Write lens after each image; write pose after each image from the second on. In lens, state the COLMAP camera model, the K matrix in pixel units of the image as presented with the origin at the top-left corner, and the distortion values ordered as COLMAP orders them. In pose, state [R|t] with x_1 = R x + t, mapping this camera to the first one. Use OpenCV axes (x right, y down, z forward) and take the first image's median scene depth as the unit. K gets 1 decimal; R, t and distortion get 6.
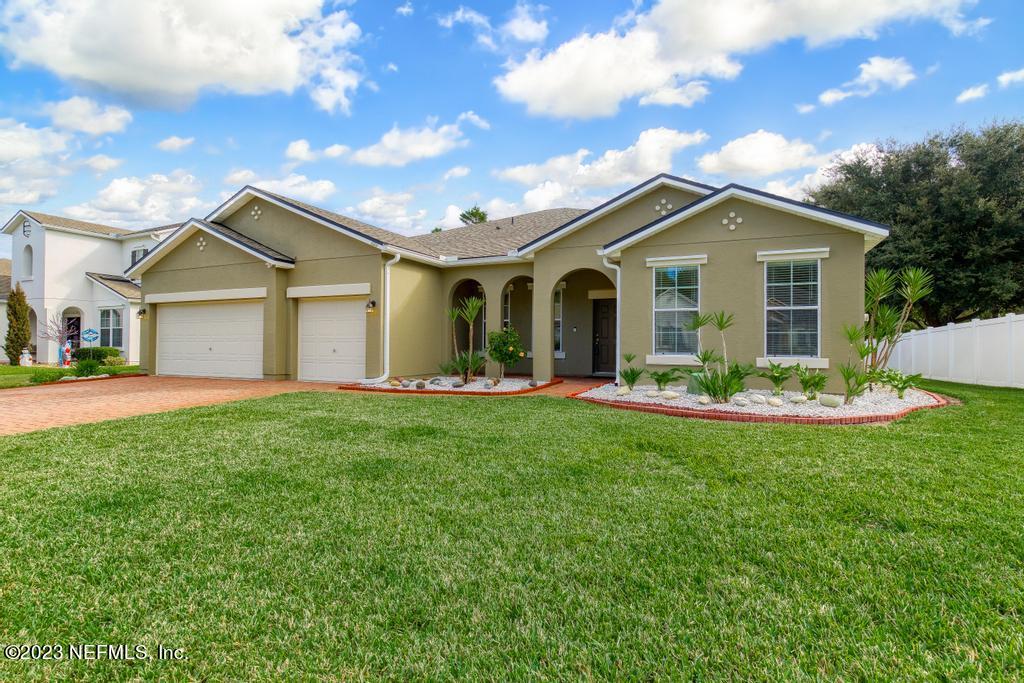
lens RADIAL K [[476.0, 0, 512.0], [0, 476.0, 341.5], [0, 0, 1]] dist [-0.000101, 0.001473]
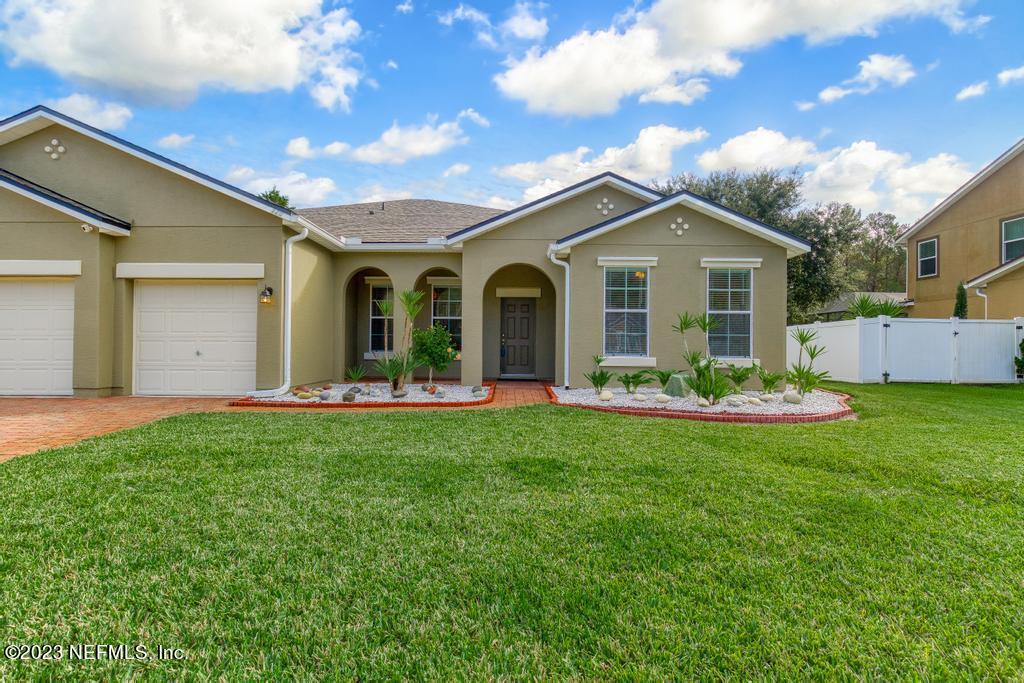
lens RADIAL K [[476.0, 0, 512.0], [0, 476.0, 341.5], [0, 0, 1]] dist [-0.000101, 0.001473]
pose [[0.926005, 0.004039, 0.377491, -0.219926], [-0.004908, 0.999987, 0.001340, -0.002122], [-0.377480, -0.003094, 0.926012, 0.148499]]
